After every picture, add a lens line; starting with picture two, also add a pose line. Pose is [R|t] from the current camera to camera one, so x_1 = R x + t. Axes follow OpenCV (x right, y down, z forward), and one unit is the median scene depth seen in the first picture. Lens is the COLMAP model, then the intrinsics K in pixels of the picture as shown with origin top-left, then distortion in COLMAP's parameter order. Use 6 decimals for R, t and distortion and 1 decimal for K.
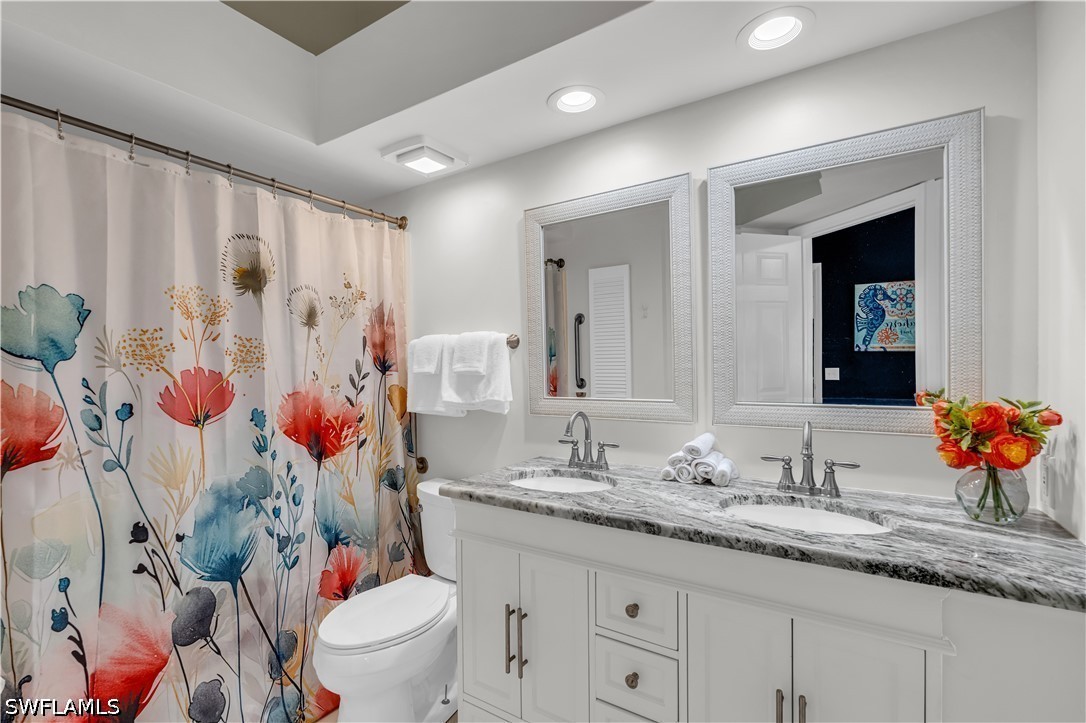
lens RADIAL K [[488.8, 0, 543.0], [0, 488.8, 361.5], [0, 0, 1]] dist [-0.002129, -0.000016]
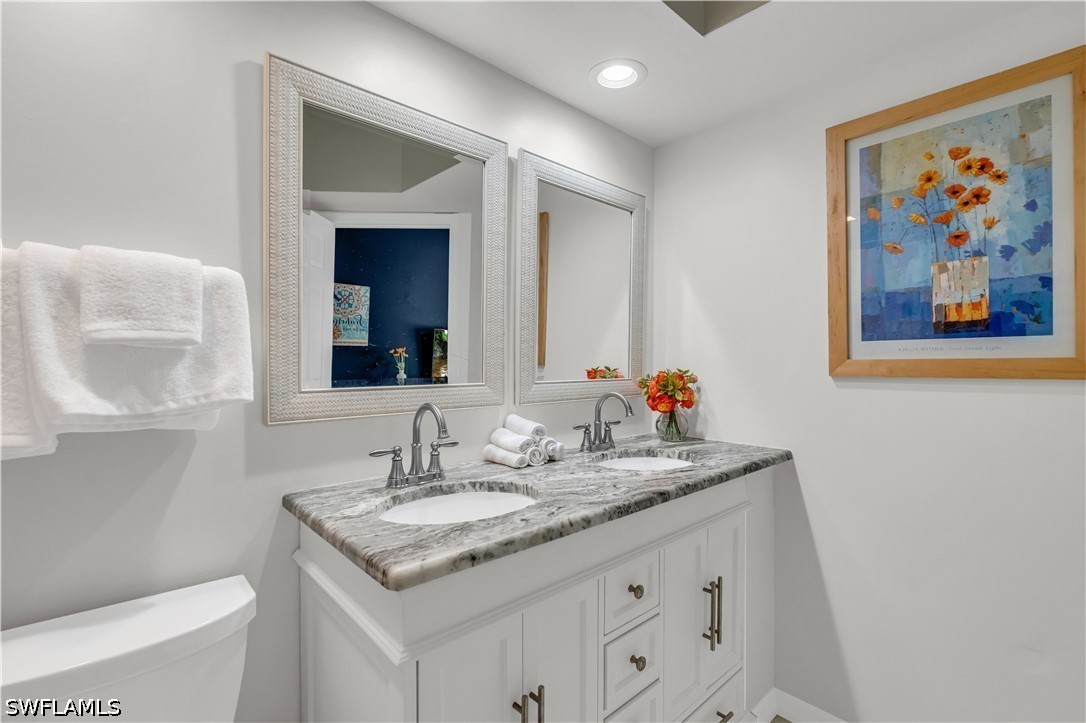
lens RADIAL K [[481.4, 0, 545.4], [0, 481.4, 362.3], [0, 0, 1]] dist [-0.003266, 0.000275]
pose [[0.259699, 0.011184, 0.965625, -0.678700], [-0.017223, 0.999828, -0.006948, 0.053433], [-0.965536, -0.014826, 0.259847, 0.794886]]
